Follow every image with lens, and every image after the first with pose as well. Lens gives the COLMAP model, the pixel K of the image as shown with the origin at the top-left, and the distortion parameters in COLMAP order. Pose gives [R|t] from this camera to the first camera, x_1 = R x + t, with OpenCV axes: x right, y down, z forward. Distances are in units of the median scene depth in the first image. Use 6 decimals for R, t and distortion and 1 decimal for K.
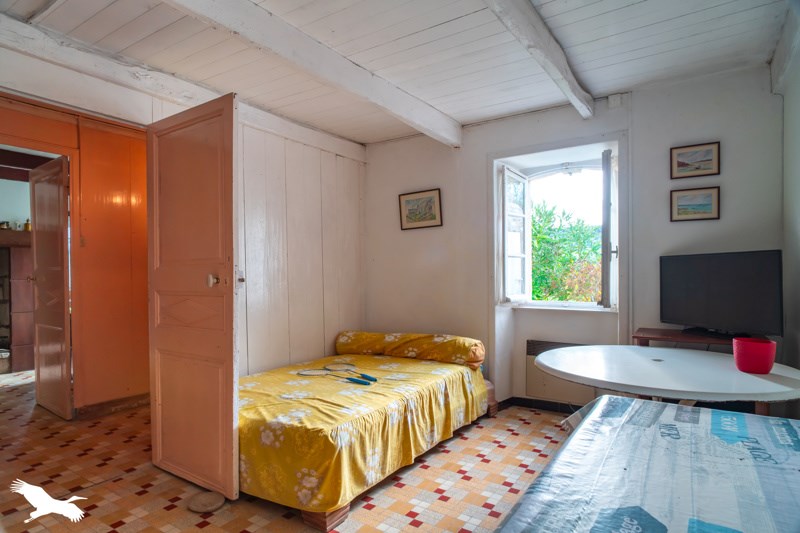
lens RADIAL K [[446.1, 0, 399.6], [0, 446.1, 269.2], [0, 0, 1]] dist [0.007212, 0.001494]
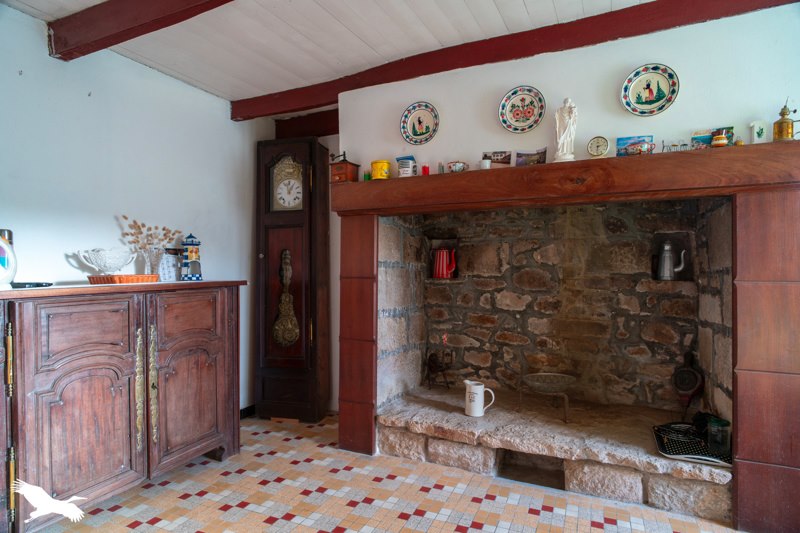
lens RADIAL K [[446.1, 0, 398.6], [0, 446.1, 266.8], [0, 0, 1]] dist [0.007212, 0.001494]
pose [[0.163113, 0.013715, -0.986512, -0.540261], [-0.000561, 0.999904, 0.013809, 0.007121], [0.986607, -0.001699, 0.163105, 0.657992]]
